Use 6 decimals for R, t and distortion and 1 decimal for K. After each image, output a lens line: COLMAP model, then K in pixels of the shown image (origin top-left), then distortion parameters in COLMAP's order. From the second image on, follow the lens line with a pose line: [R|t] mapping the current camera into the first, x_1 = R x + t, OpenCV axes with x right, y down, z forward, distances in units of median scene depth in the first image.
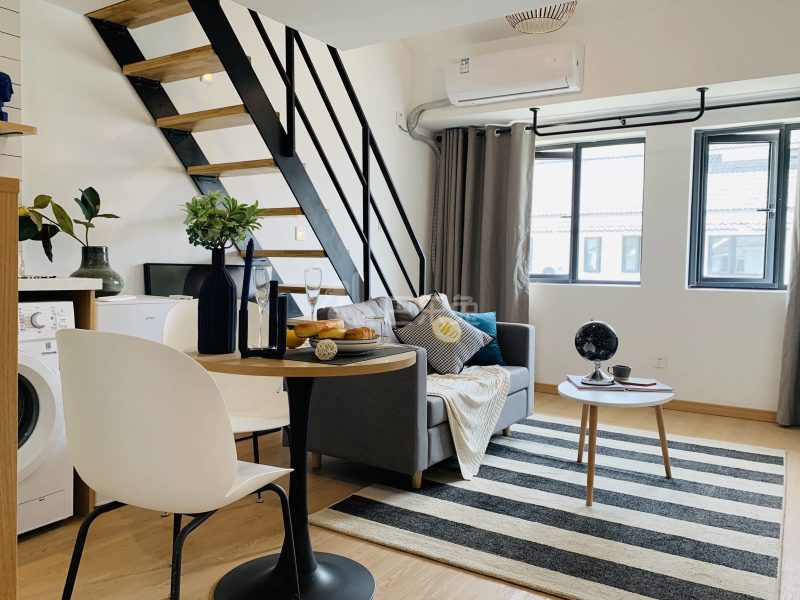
lens RADIAL K [[637.0, 0, 401.1], [0, 637.0, 287.5], [0, 0, 1]] dist [0.087056, -0.138789]
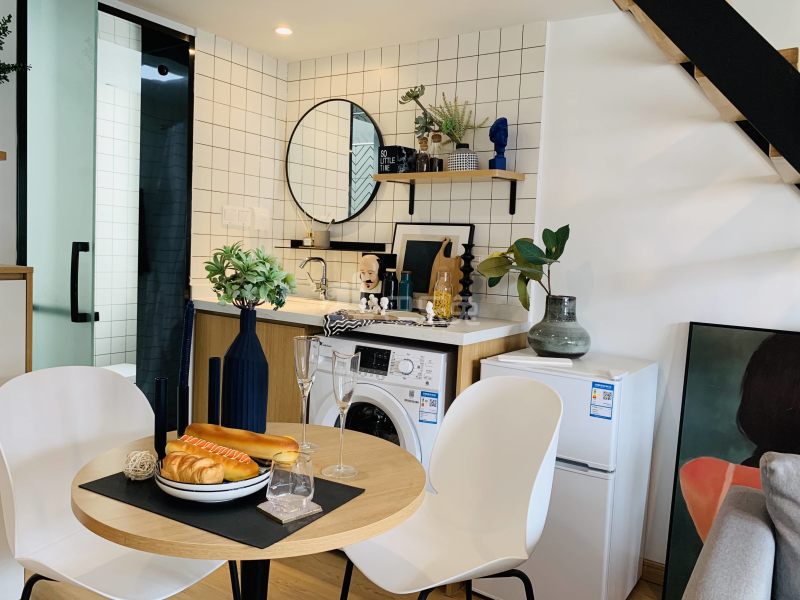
lens RADIAL K [[637.0, 0, 401.1], [0, 637.0, 287.5], [0, 0, 1]] dist [0.087056, -0.138789]
pose [[-0.024249, 0.041379, -0.998849, 0.362040], [-0.072436, 0.996444, 0.043038, -0.095927], [0.997078, 0.073396, -0.021165, 0.824409]]
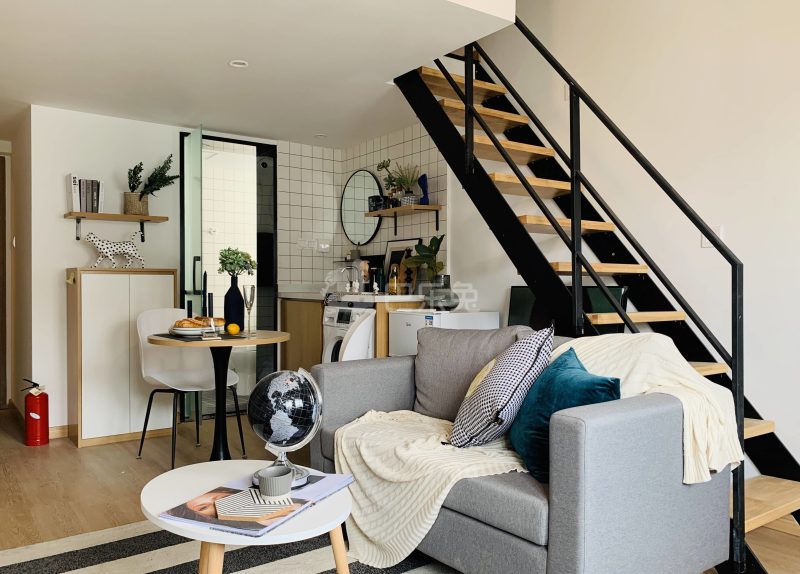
lens RADIAL K [[634.0, 0, 416.8], [0, 634.0, 286.6], [0, 0, 1]] dist [0.053288, 0.001851]
pose [[-0.368109, -0.017857, -0.929611, 0.862907], [-0.034699, 0.999383, -0.005458, -0.028139], [0.929135, 0.030247, -0.368502, 1.490121]]
